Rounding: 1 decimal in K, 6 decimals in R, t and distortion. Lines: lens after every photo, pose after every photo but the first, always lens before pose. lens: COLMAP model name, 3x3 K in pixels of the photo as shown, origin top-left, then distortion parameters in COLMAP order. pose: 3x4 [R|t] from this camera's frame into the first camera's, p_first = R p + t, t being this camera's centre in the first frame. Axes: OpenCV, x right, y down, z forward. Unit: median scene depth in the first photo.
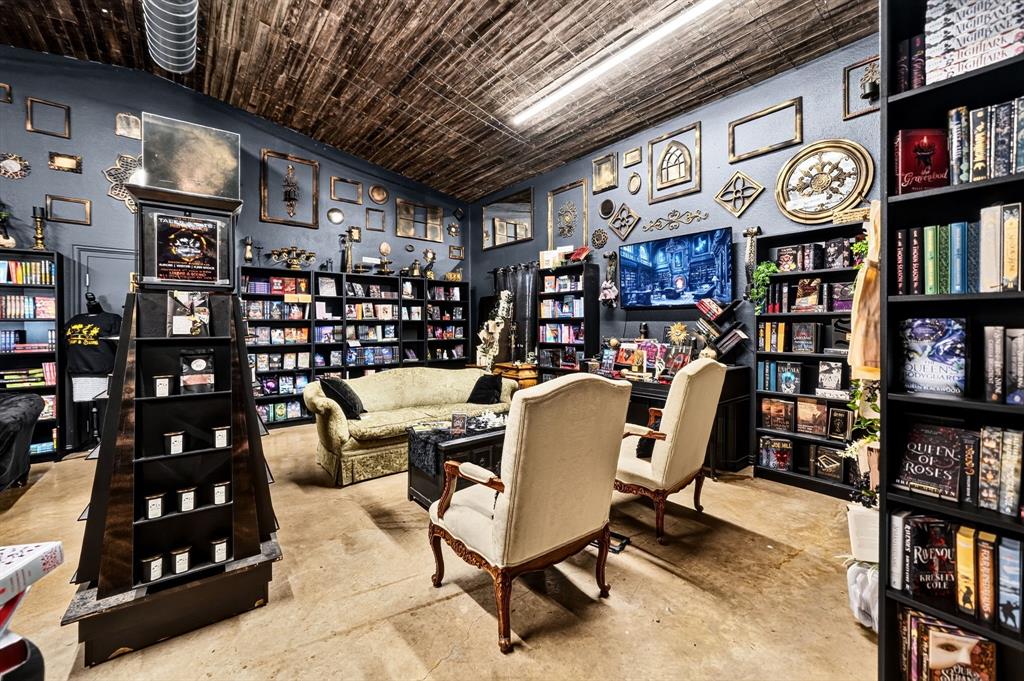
lens RADIAL K [[407.1, 0, 513.8], [0, 407.1, 336.9], [0, 0, 1]] dist [0.002099, 0.000386]
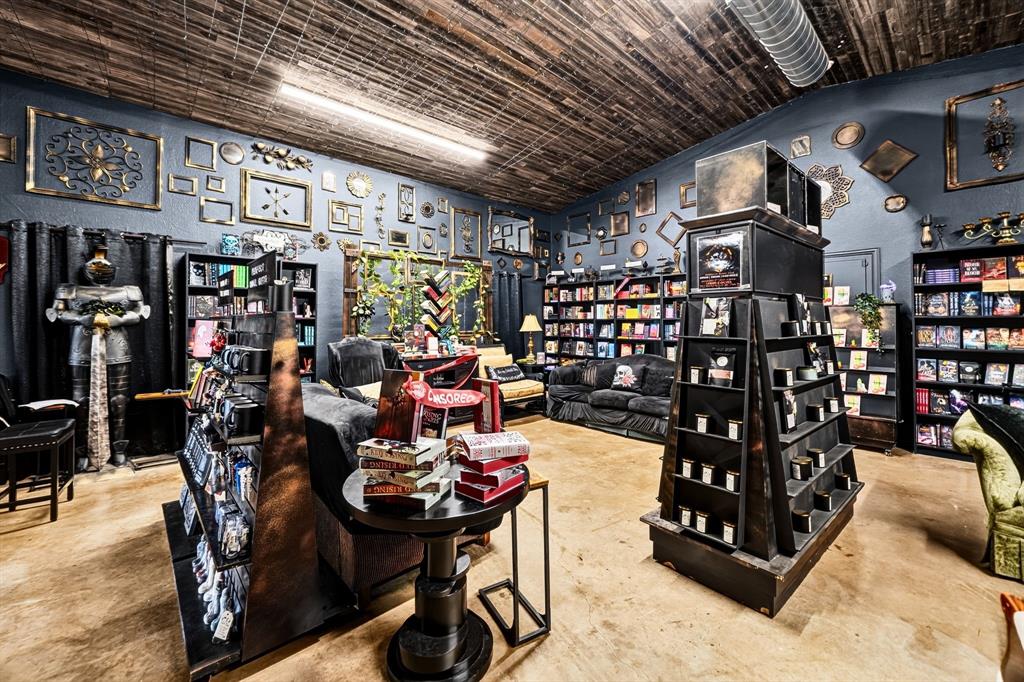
lens RADIAL K [[409.1, 0, 511.0], [0, 409.1, 325.0], [0, 0, 1]] dist [0.000196, -0.000093]
pose [[0.064275, 0.012081, -0.997859, 0.313988], [-0.029350, 0.999517, 0.010210, -0.026487], [0.997501, 0.028631, 0.064598, 0.312509]]
